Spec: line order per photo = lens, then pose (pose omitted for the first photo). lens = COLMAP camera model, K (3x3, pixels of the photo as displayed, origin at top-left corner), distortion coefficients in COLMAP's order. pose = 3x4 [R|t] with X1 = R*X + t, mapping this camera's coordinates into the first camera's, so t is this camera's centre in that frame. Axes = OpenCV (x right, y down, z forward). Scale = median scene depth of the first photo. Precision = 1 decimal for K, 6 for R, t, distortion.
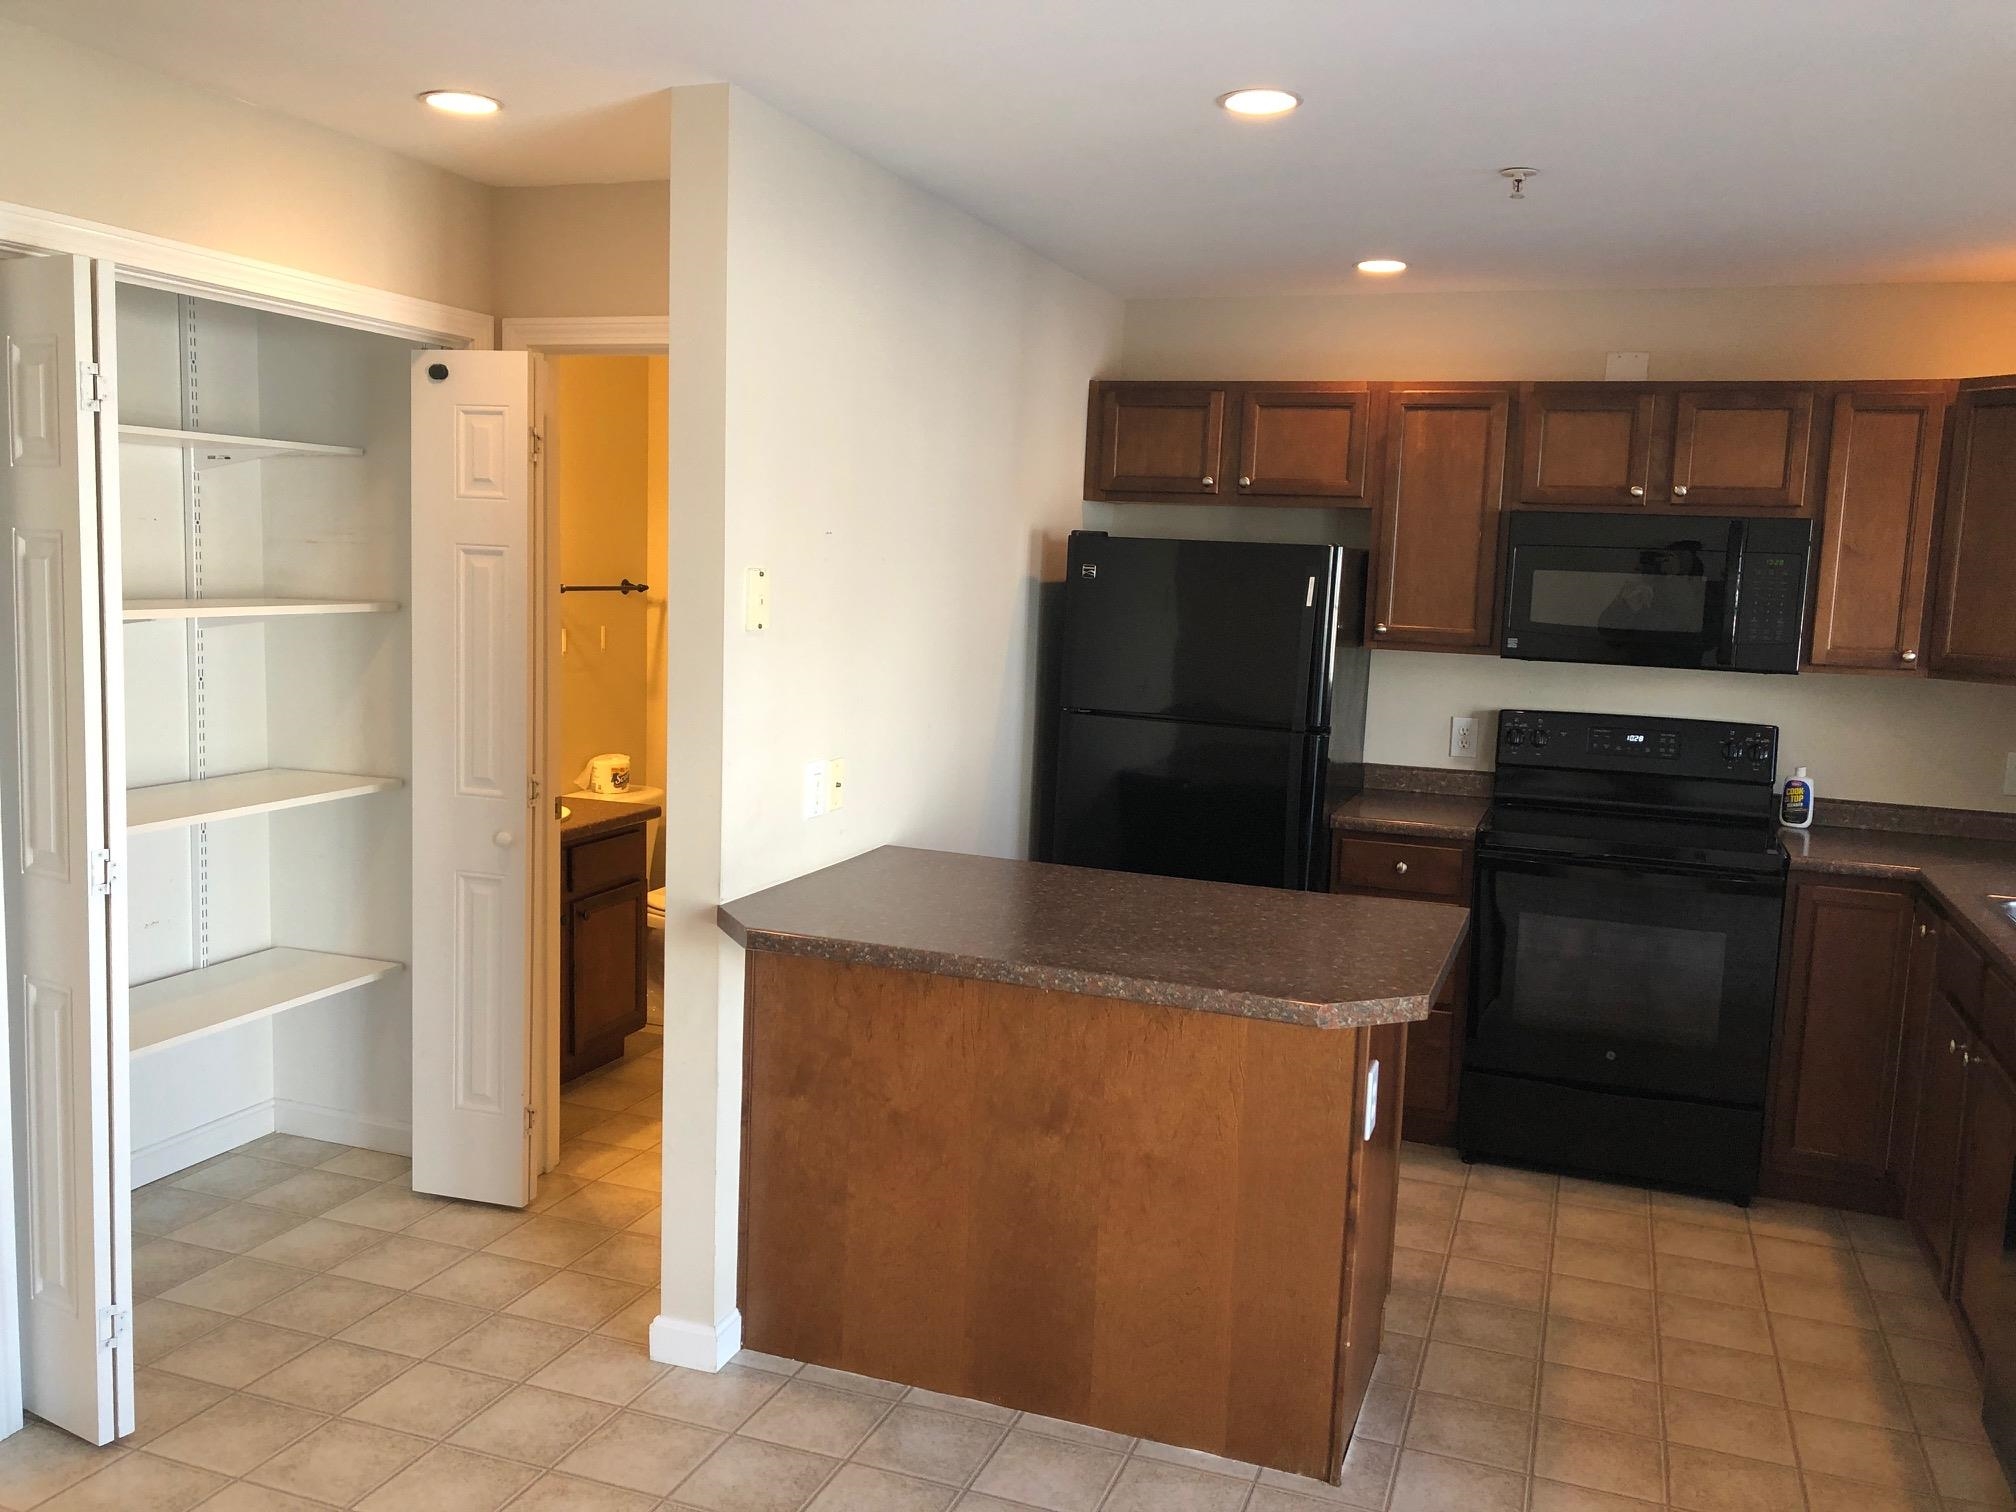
lens RADIAL K [[1641.5, 0, 1011.7], [0, 1641.5, 763.8], [0, 0, 1]] dist [0.051111, -0.047724]
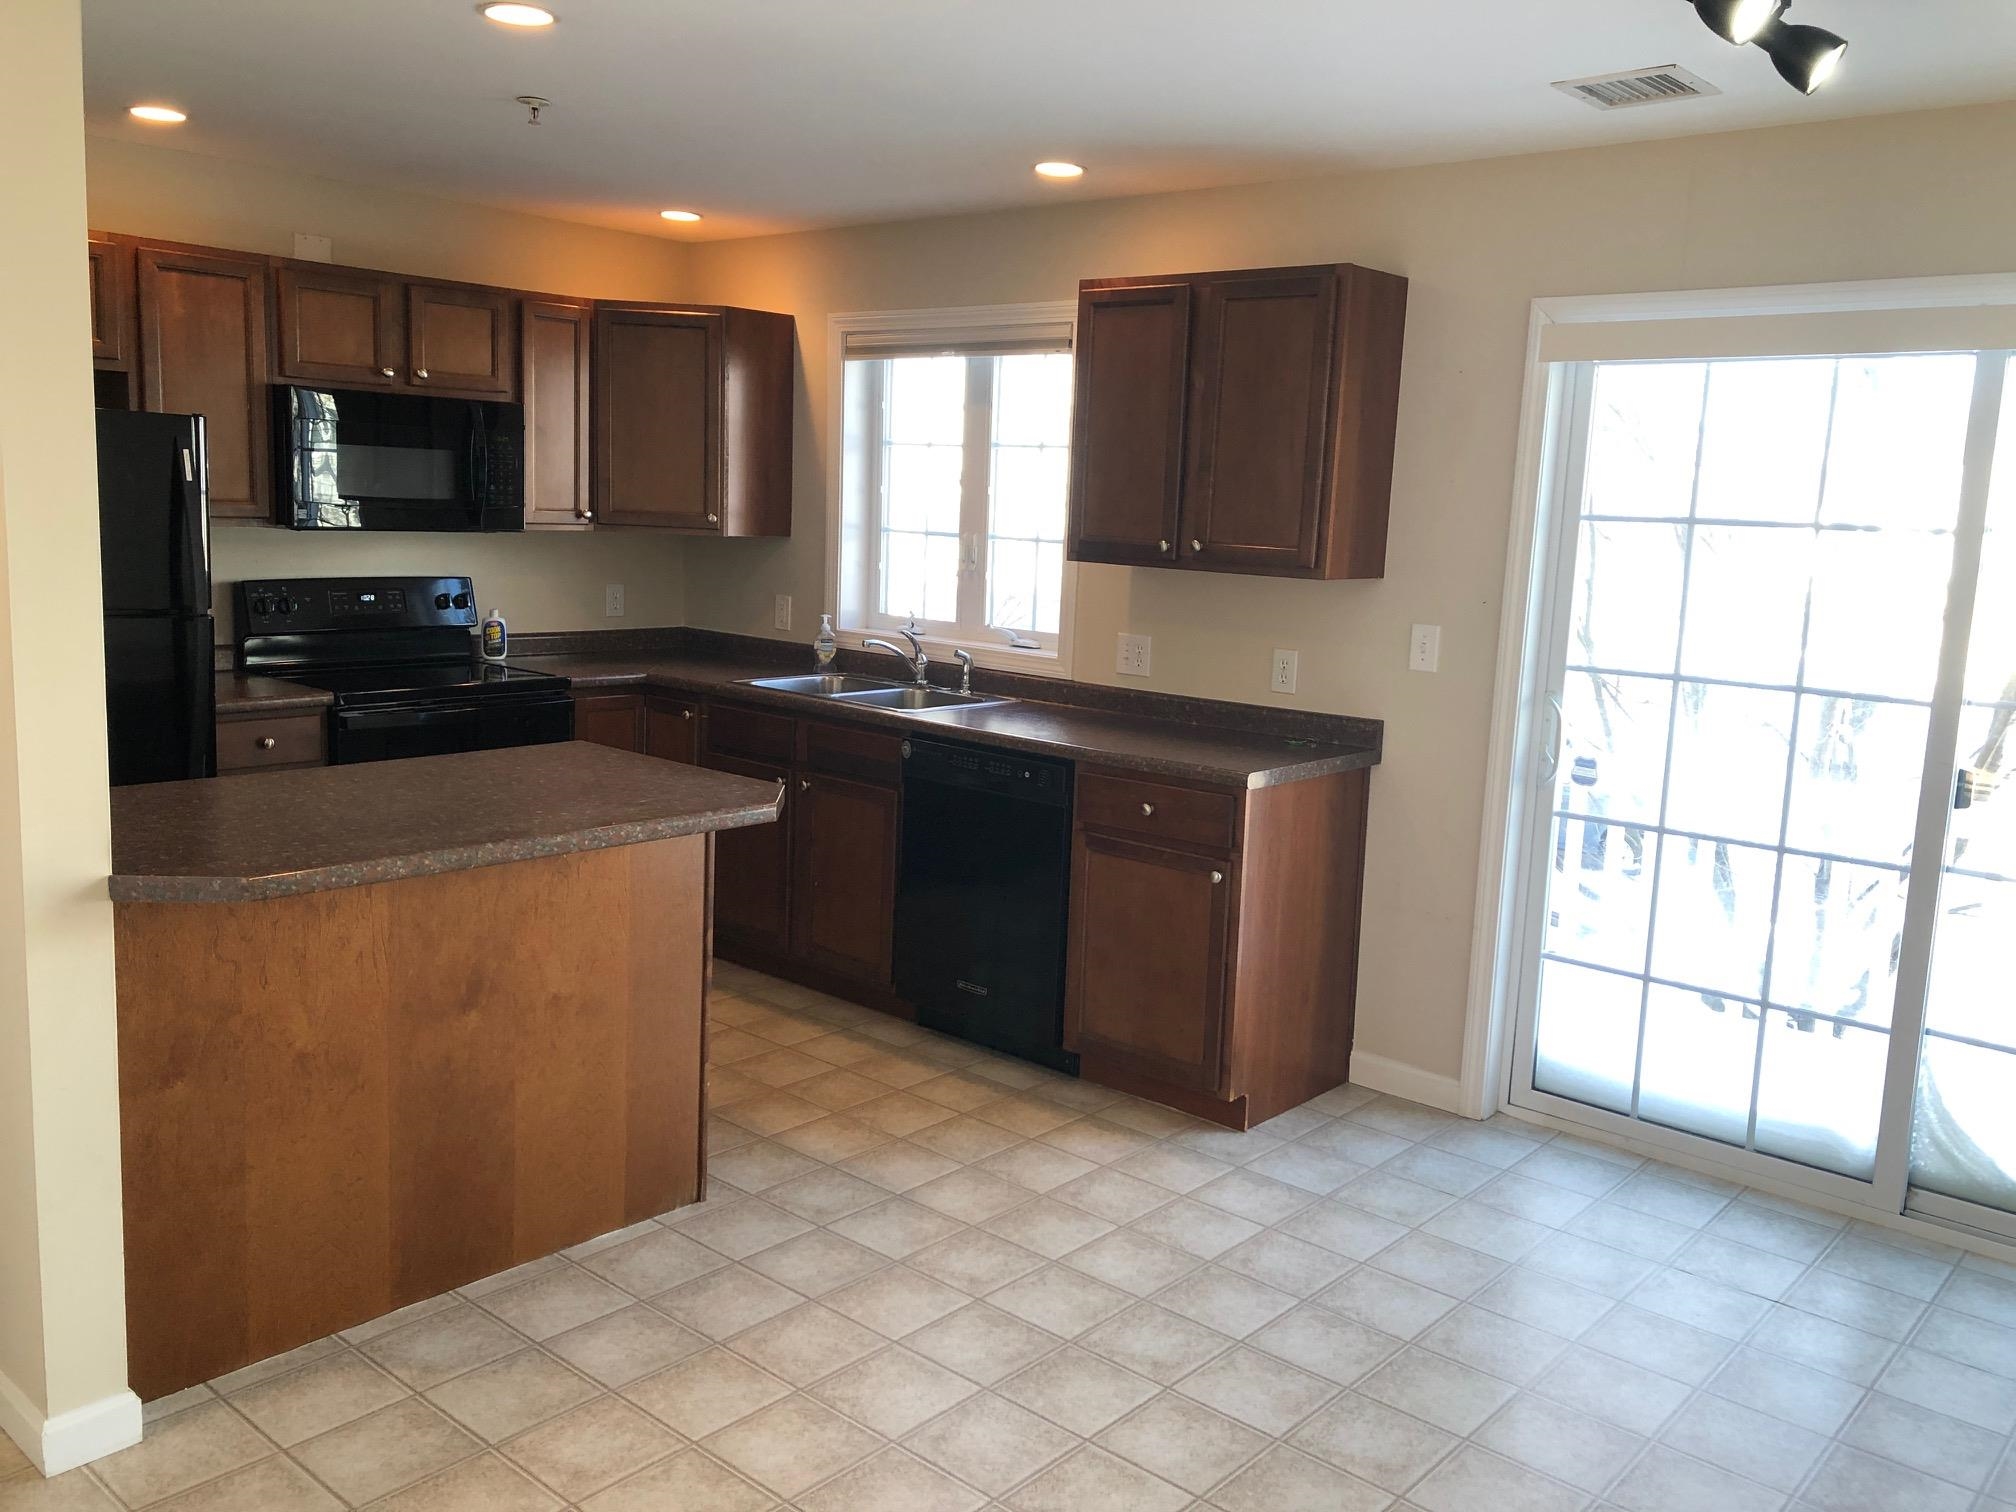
lens RADIAL K [[1641.5, 0, 1012.3], [0, 1641.5, 749.2], [0, 0, 1]] dist [0.051111, -0.047724]
pose [[0.365154, -0.164377, 0.916320, -0.720955], [0.091073, 0.985874, 0.140562, -0.046148], [-0.926482, 0.032125, 0.374966, 0.280071]]
